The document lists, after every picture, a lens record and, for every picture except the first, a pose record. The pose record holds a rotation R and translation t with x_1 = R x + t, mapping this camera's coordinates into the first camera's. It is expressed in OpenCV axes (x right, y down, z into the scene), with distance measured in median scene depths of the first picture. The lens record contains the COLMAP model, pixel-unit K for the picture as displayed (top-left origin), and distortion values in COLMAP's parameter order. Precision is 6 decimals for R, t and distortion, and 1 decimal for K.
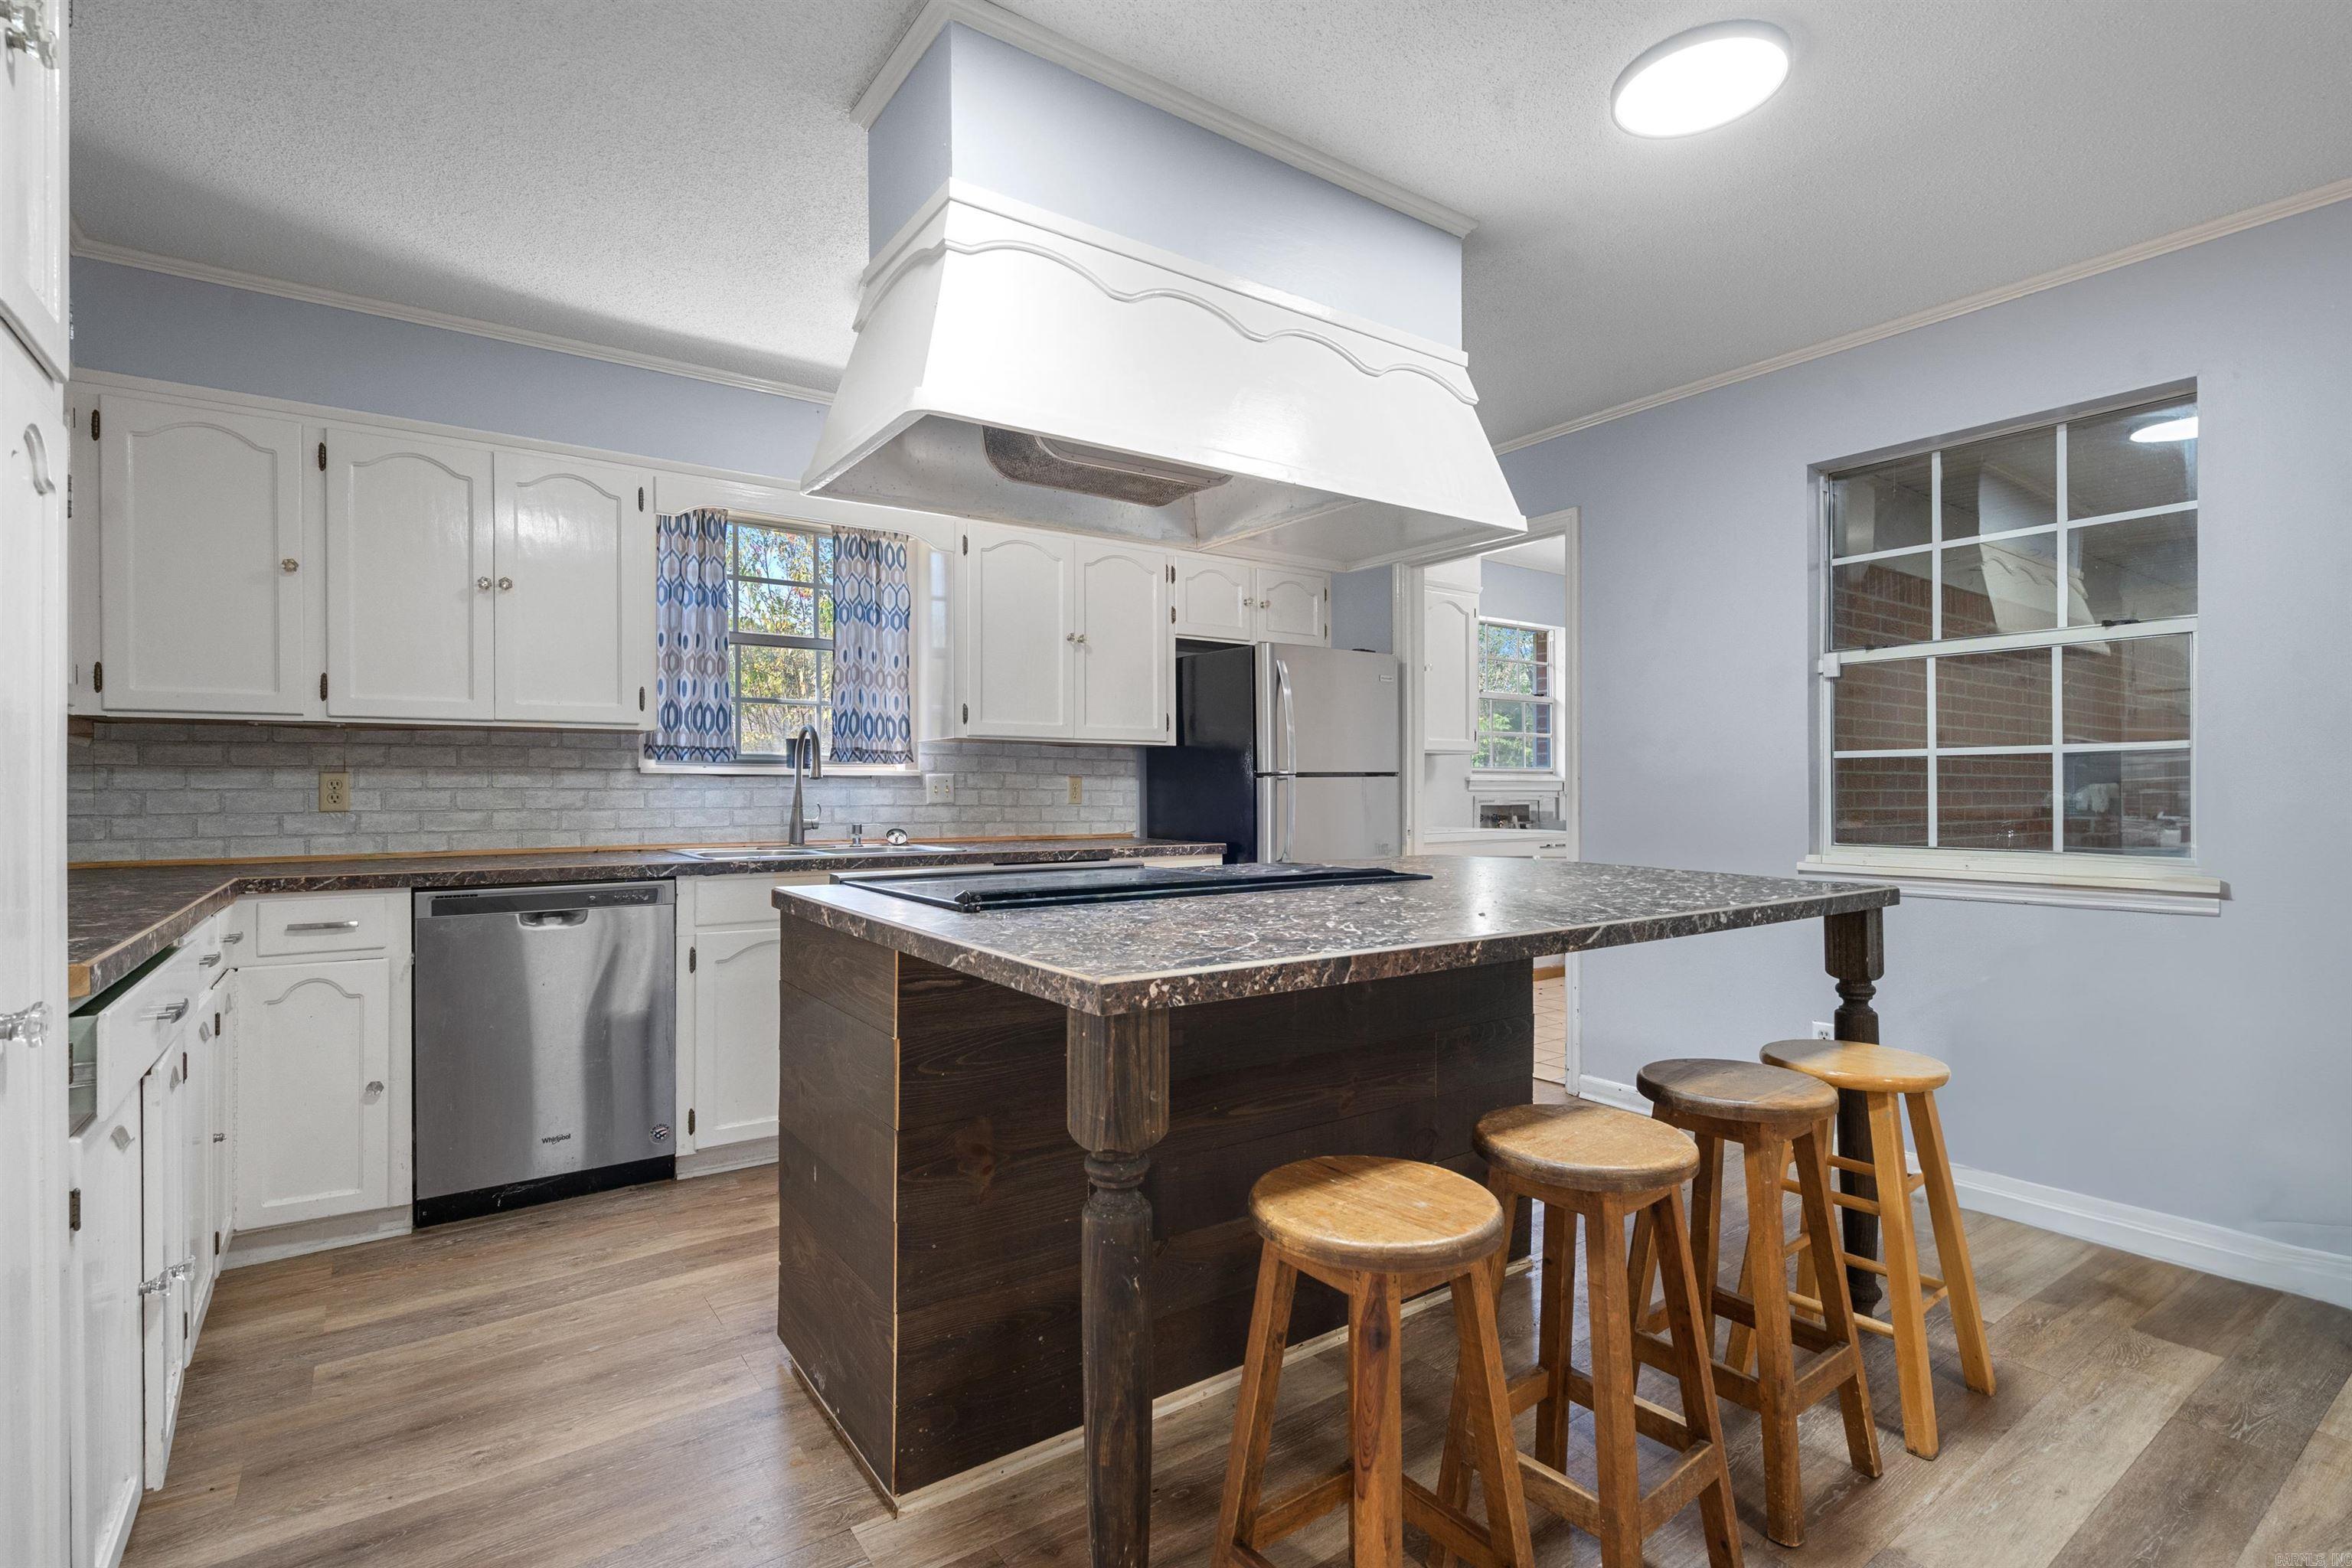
lens RADIAL K [[1089.3, 0, 1163.3], [0, 1089.3, 788.5], [0, 0, 1]] dist [-0.002228, -0.000288]
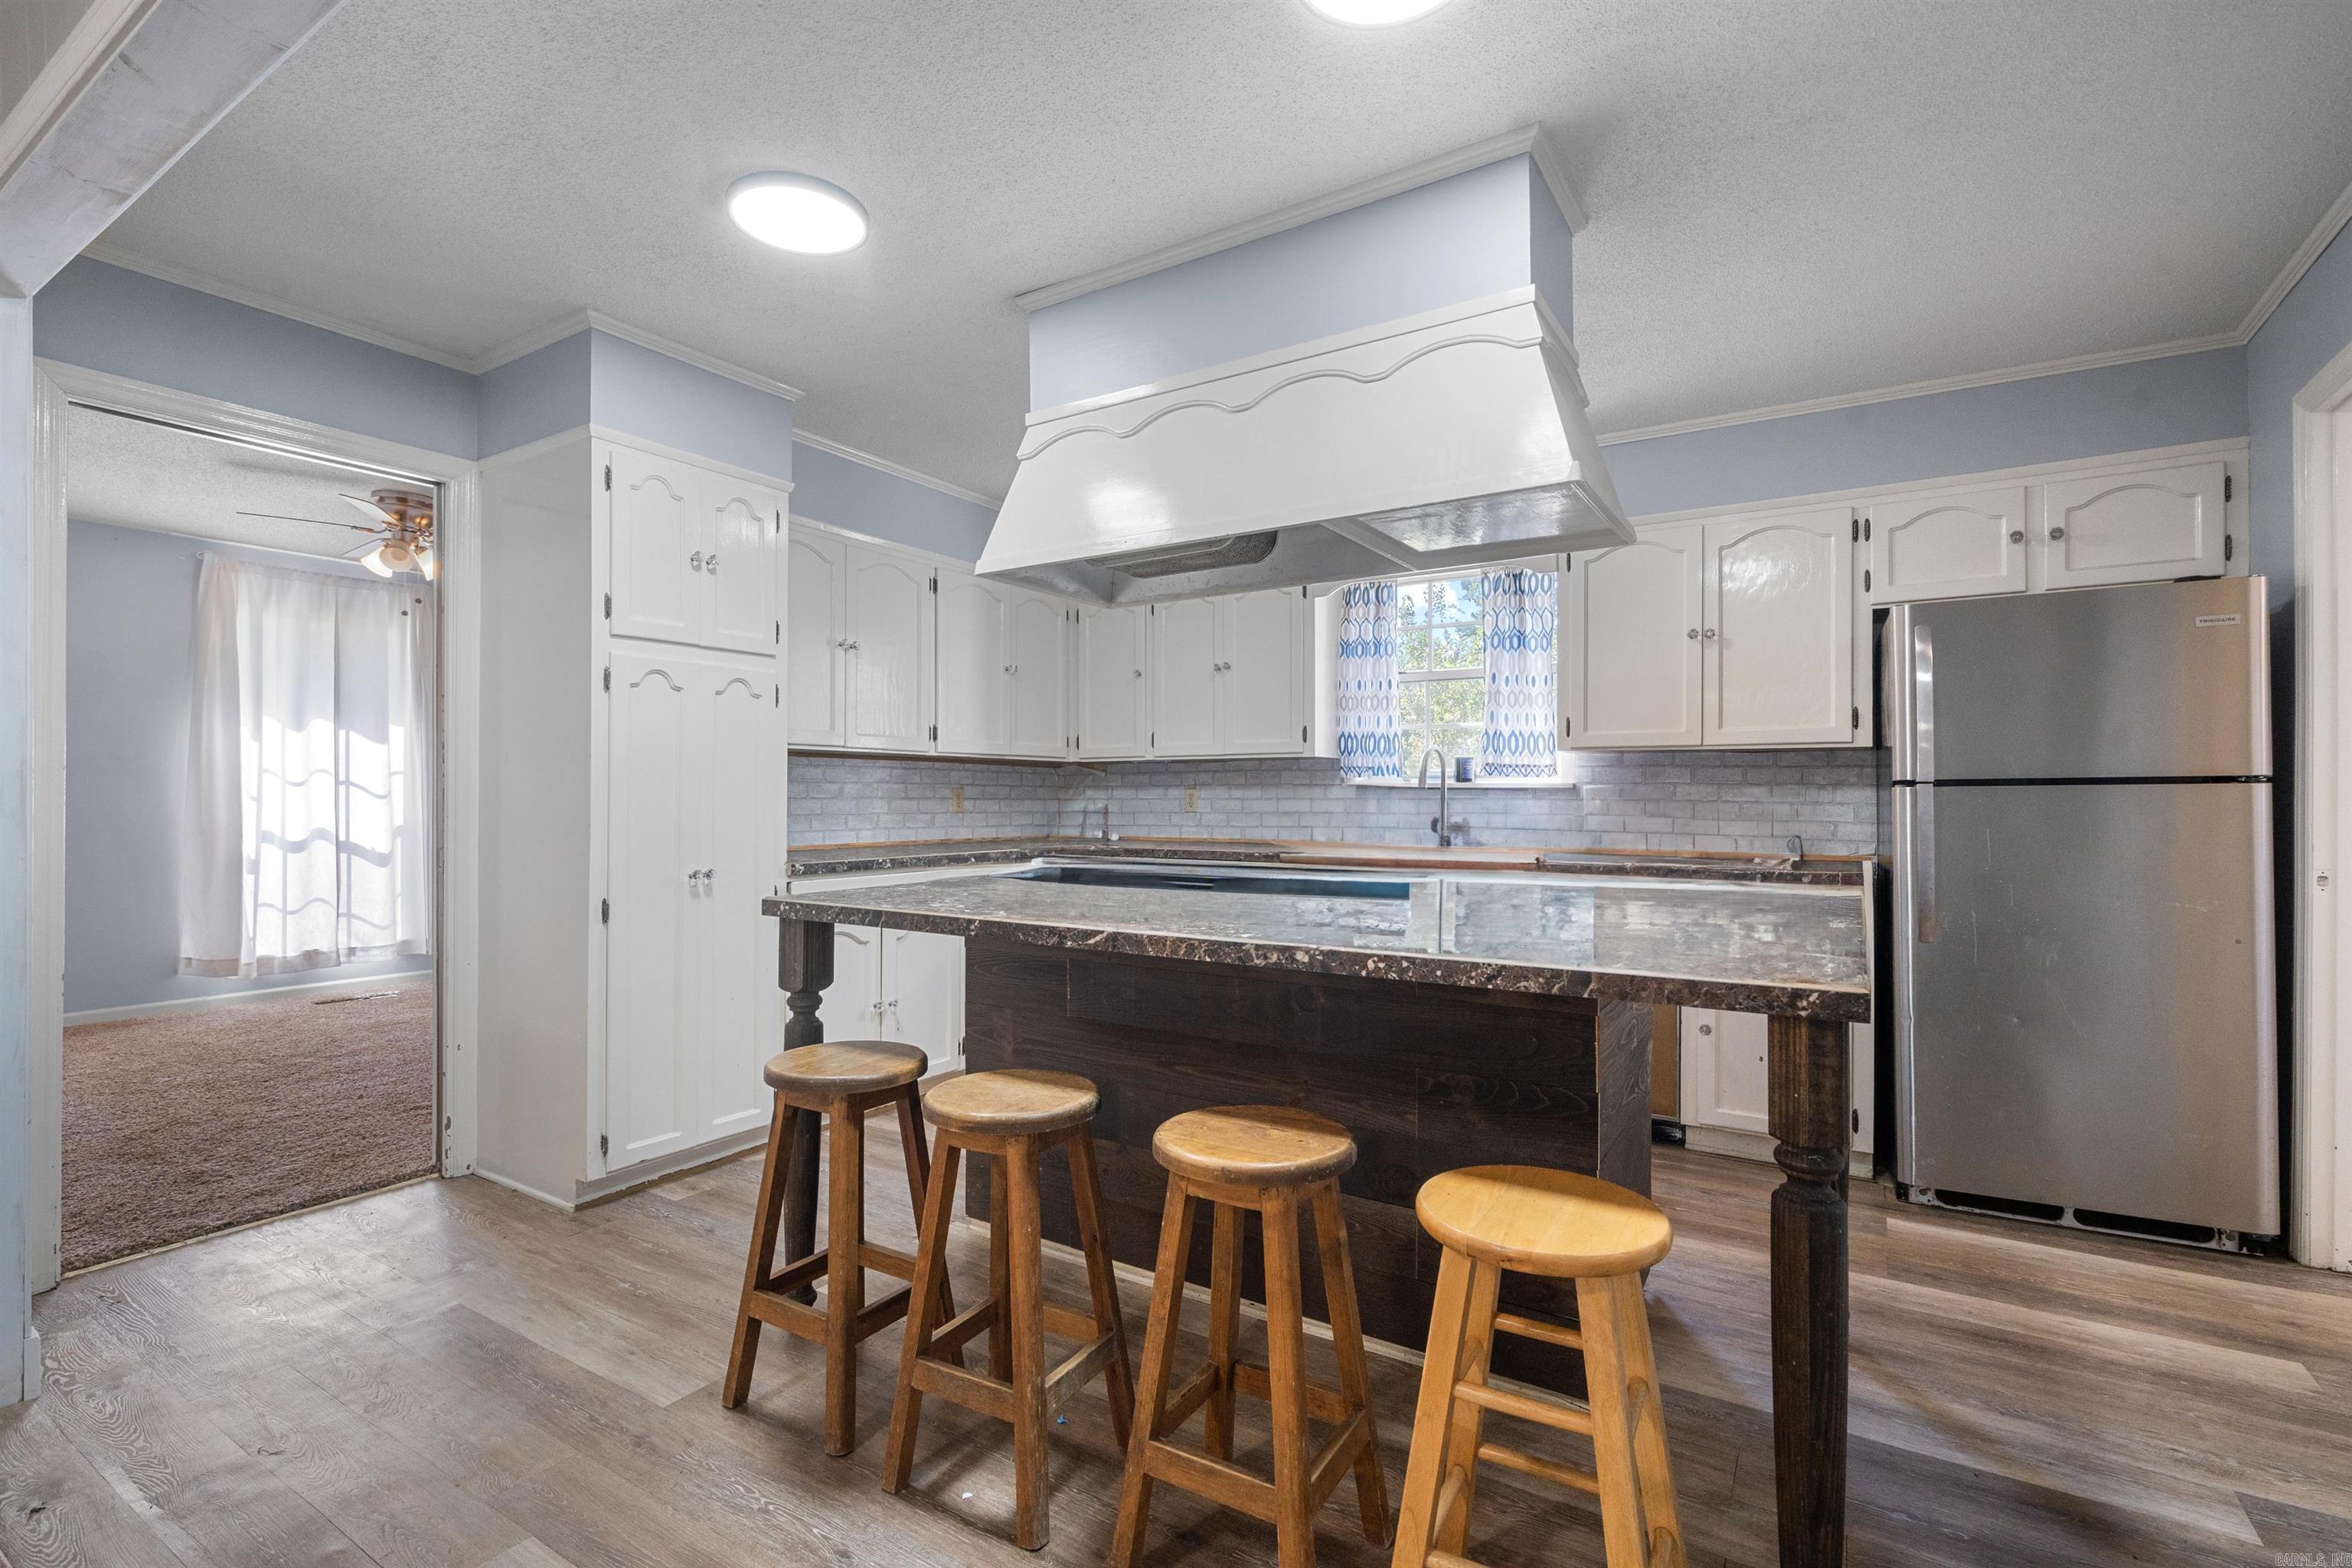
lens RADIAL K [[1068.3, 0, 1176.0], [0, 1068.3, 784.0], [0, 0, 1]] dist [0.001111, 0.000319]
pose [[0.373481, -0.008956, -0.927594, 0.690665], [-0.002381, 0.999941, -0.010614, -0.003909], [0.927635, 0.006173, 0.373438, 0.323502]]
